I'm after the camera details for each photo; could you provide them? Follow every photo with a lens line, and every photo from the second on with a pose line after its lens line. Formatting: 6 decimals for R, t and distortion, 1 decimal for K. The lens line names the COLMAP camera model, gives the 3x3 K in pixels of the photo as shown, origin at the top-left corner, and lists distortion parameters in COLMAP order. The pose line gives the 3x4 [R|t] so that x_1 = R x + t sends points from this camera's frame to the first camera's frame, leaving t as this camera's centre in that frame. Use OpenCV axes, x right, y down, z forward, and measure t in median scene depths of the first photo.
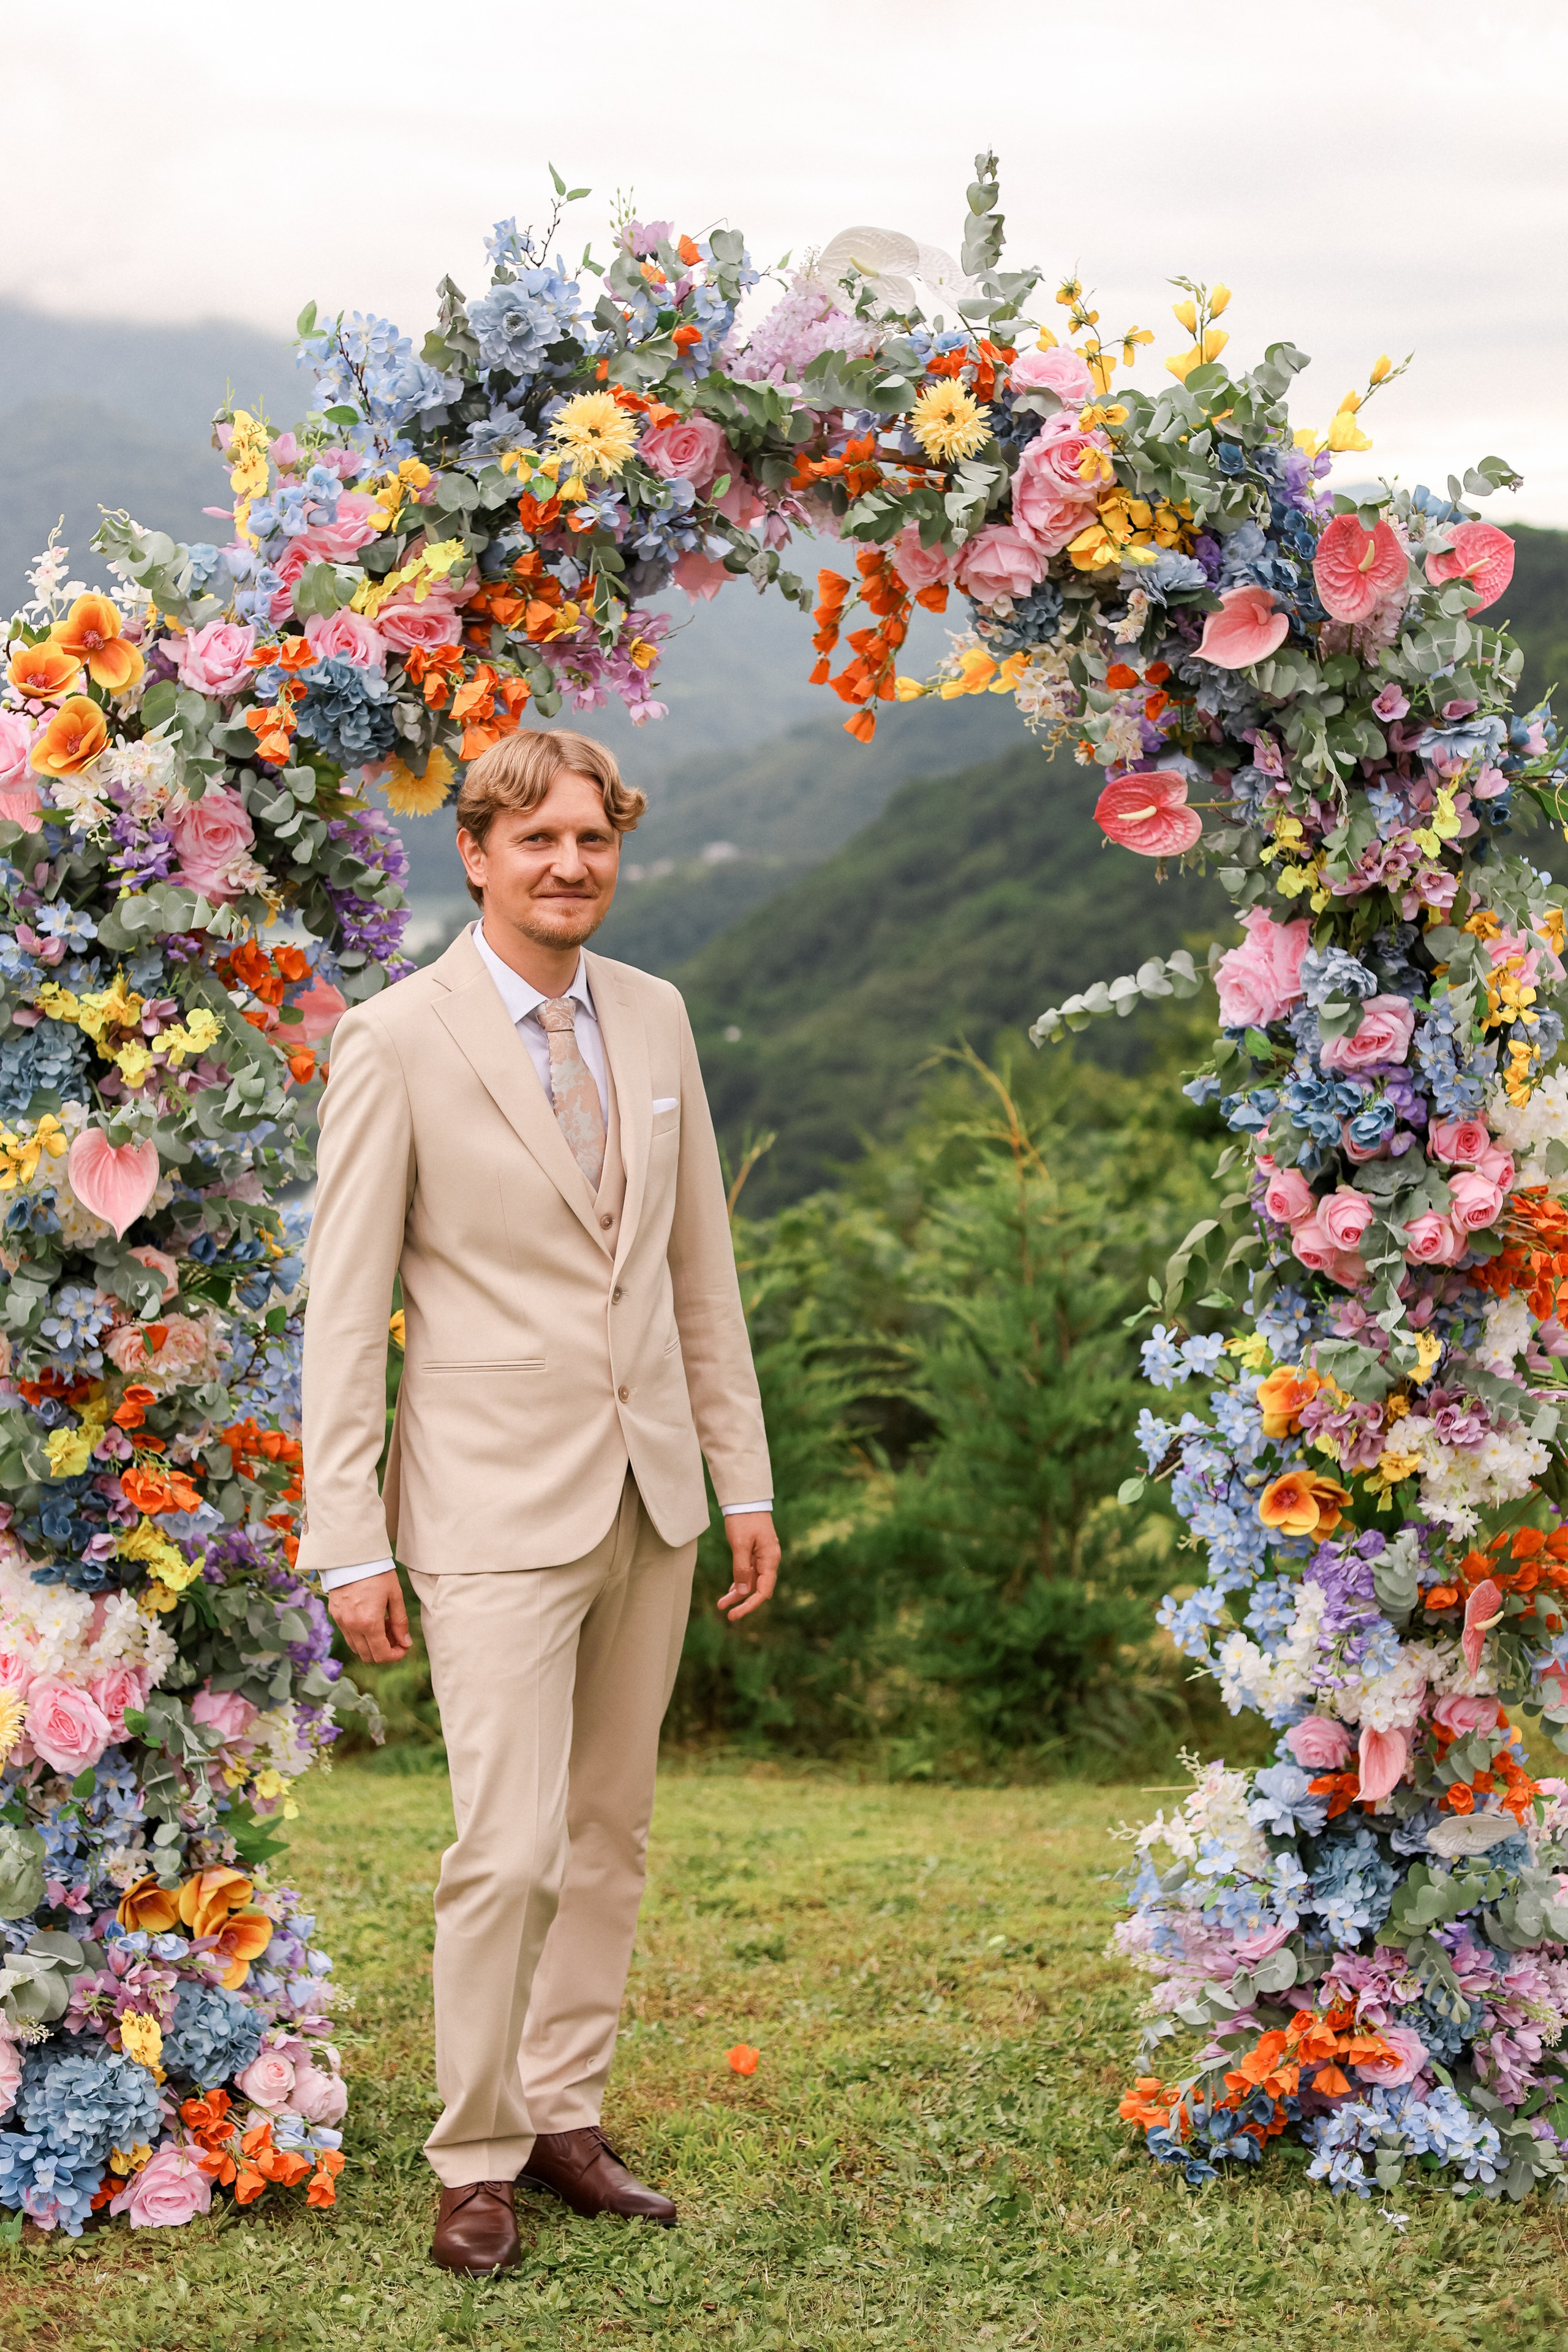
lens RADIAL K [[3373.2, 0, 786.5], [0, 3373.2, 1140.3], [0, 0, 1]] dist [-0.112359, -0.012781]
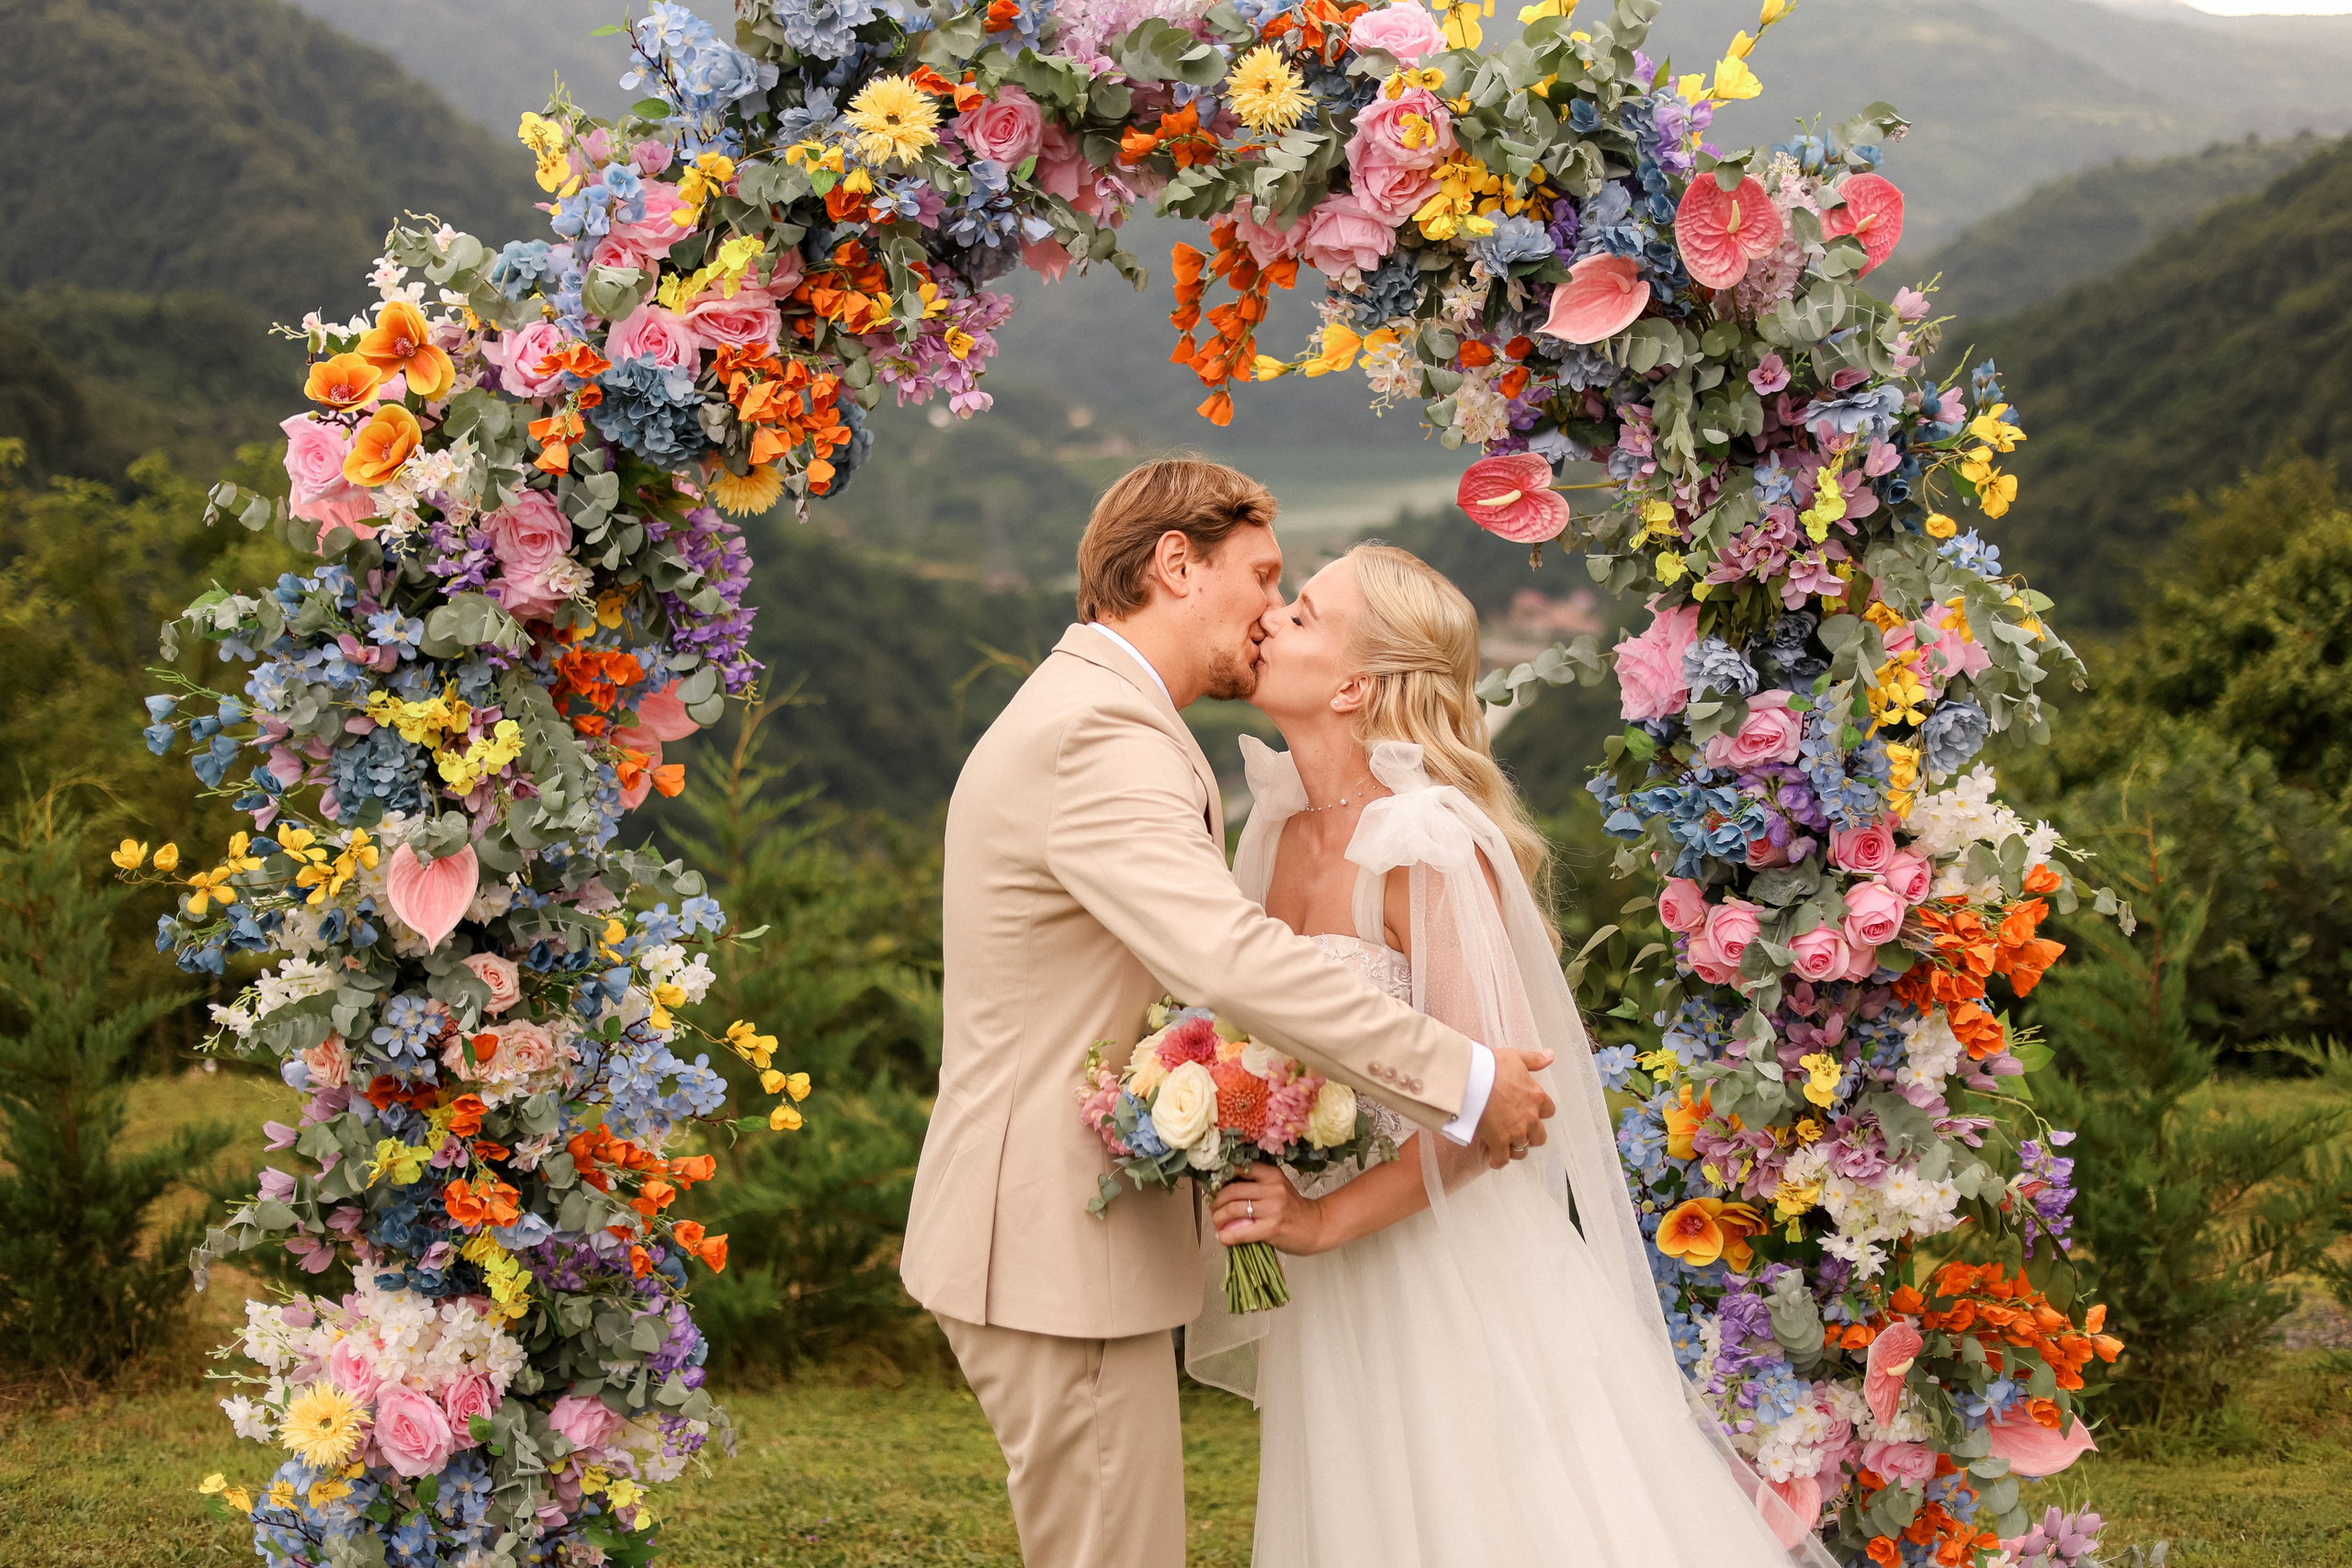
lens RADIAL K [[3372.9, 0, 1200.9], [0, 3372.9, 730.6], [0, 0, 1]] dist [-0.112359, -0.012781]
pose [[0.982171, -0.001784, -0.187984, 0.202515], [0.003973, 0.999929, 0.011272, -0.044244], [0.187950, -0.011818, 0.982107, 0.066930]]
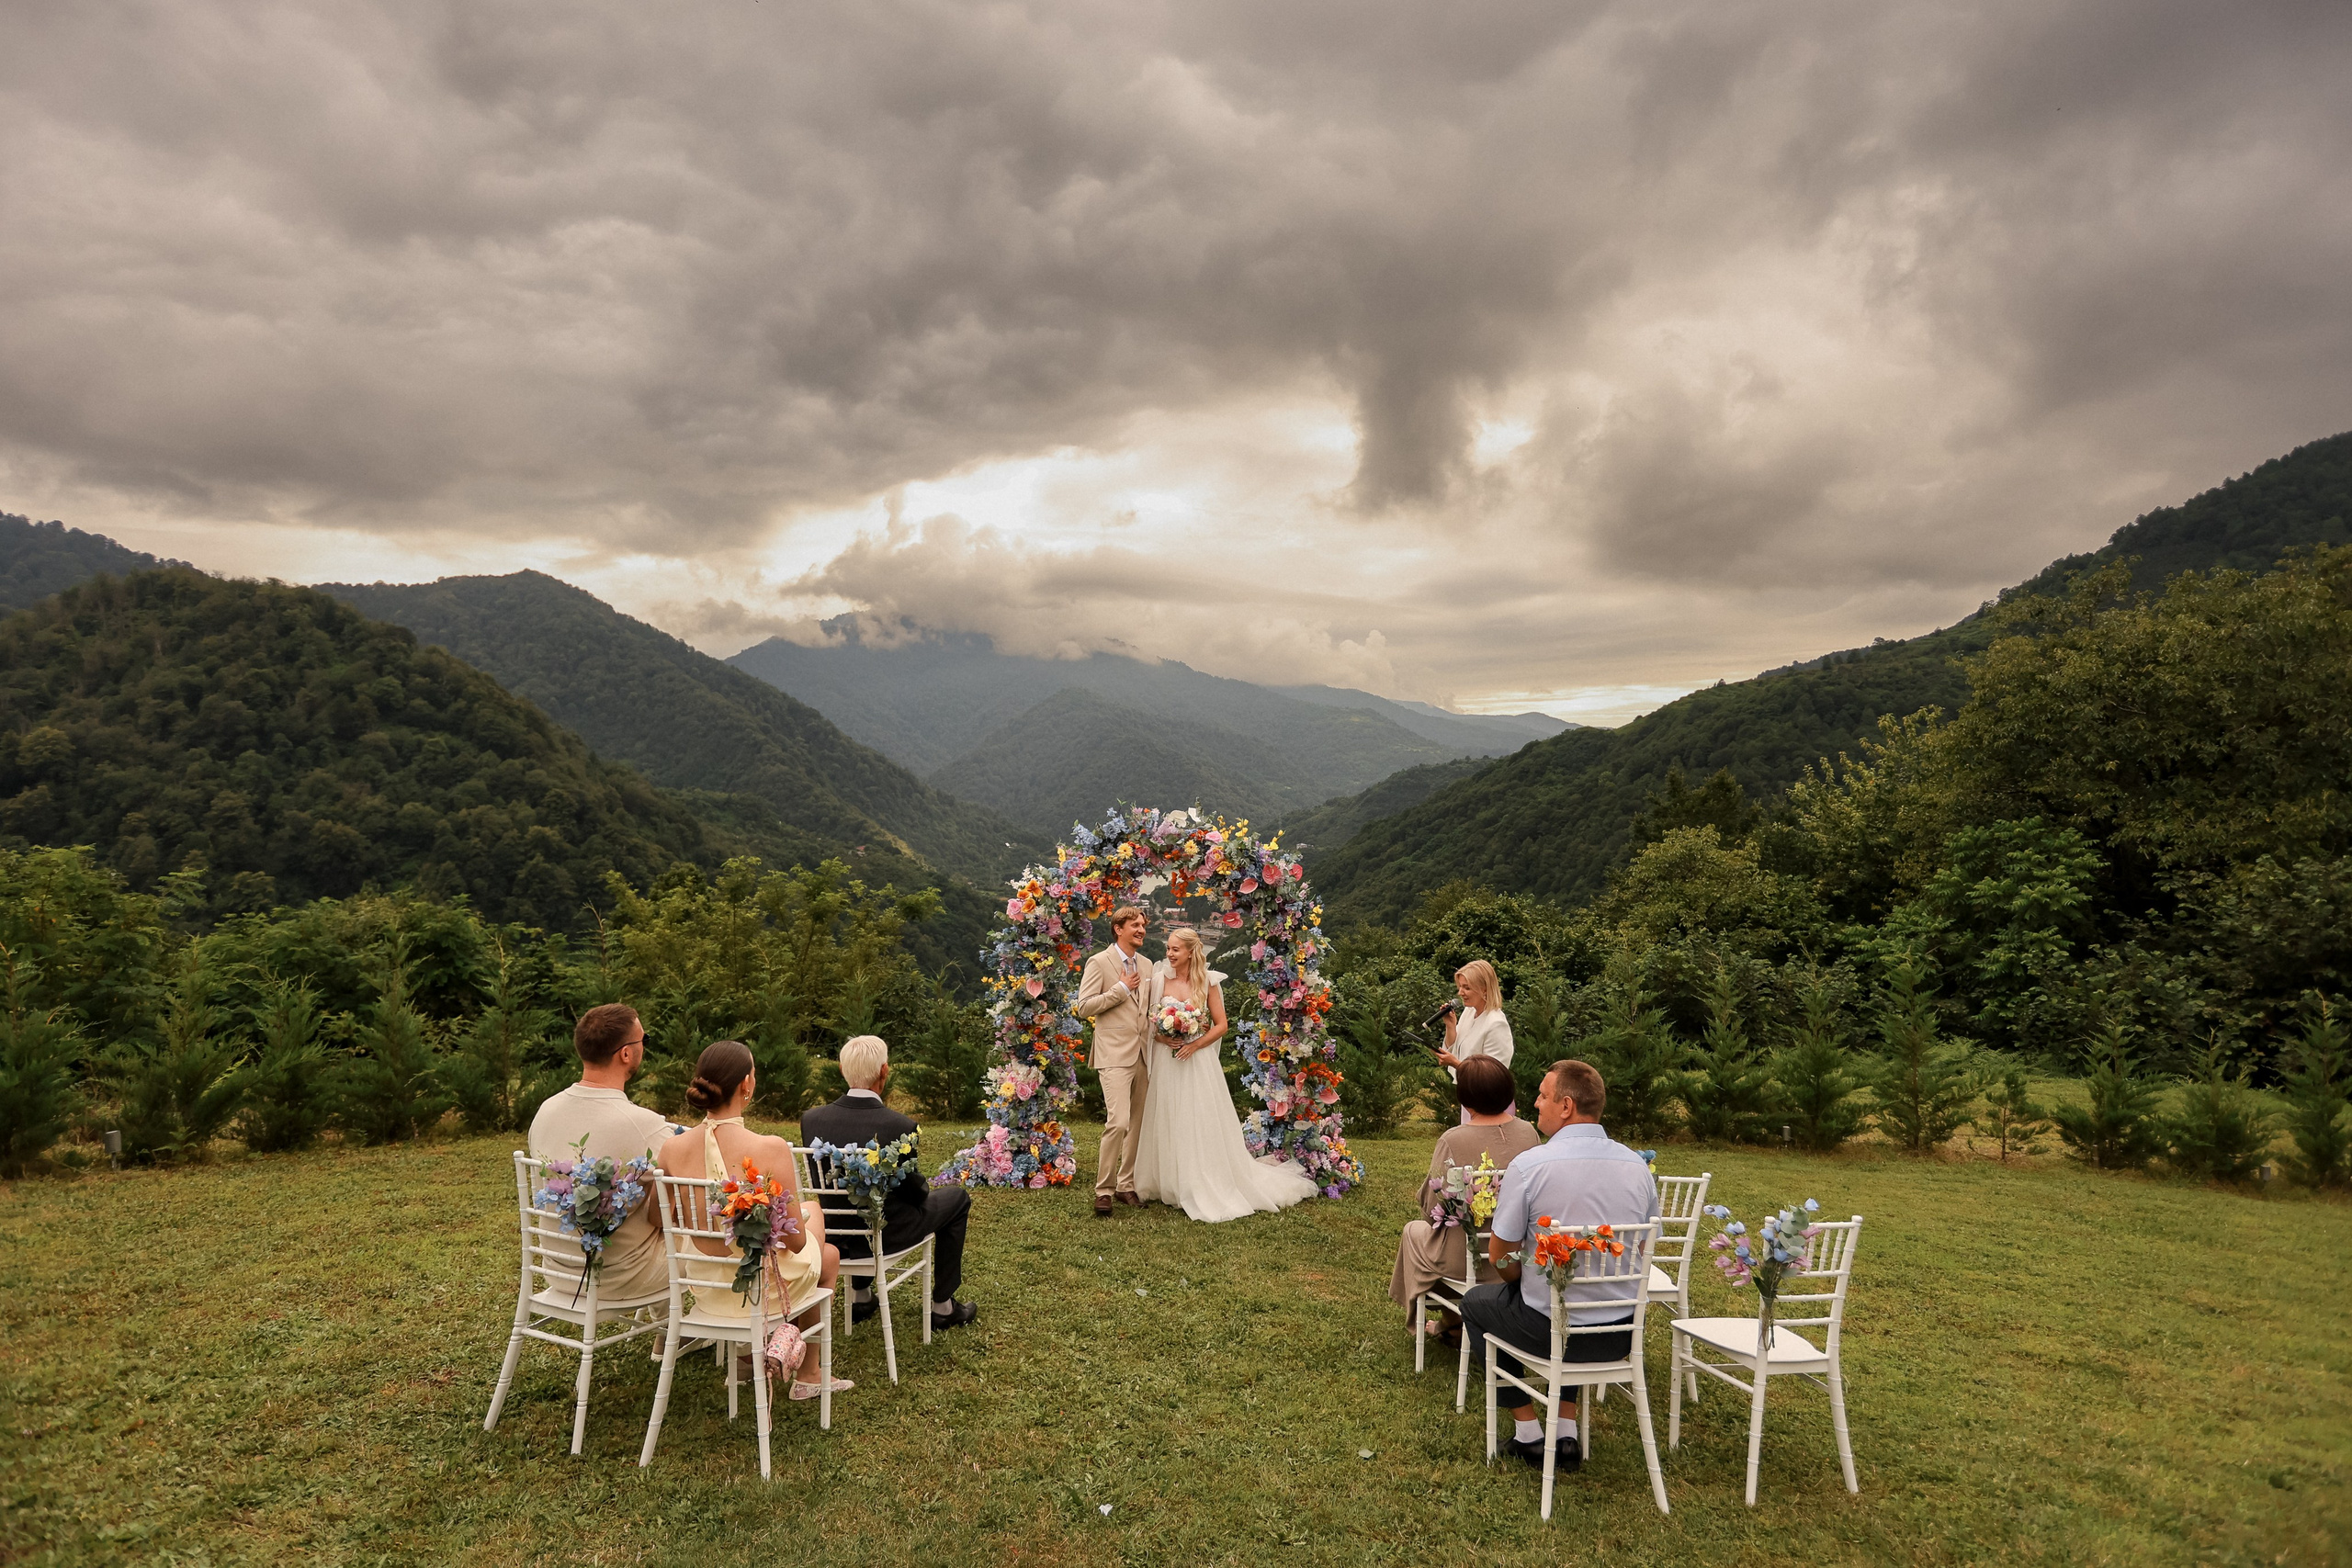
lens RADIAL K [[1191.9, 0, 1169.9], [0, 1191.9, 793.4], [0, 0, 1]] dist [-0.071560, 0.000085]
pose [[0.991517, -0.001053, -0.129970, 0.255950], [-0.015613, 0.991762, -0.127139, -0.056938], [0.129033, 0.128090, 0.983333, -0.865252]]
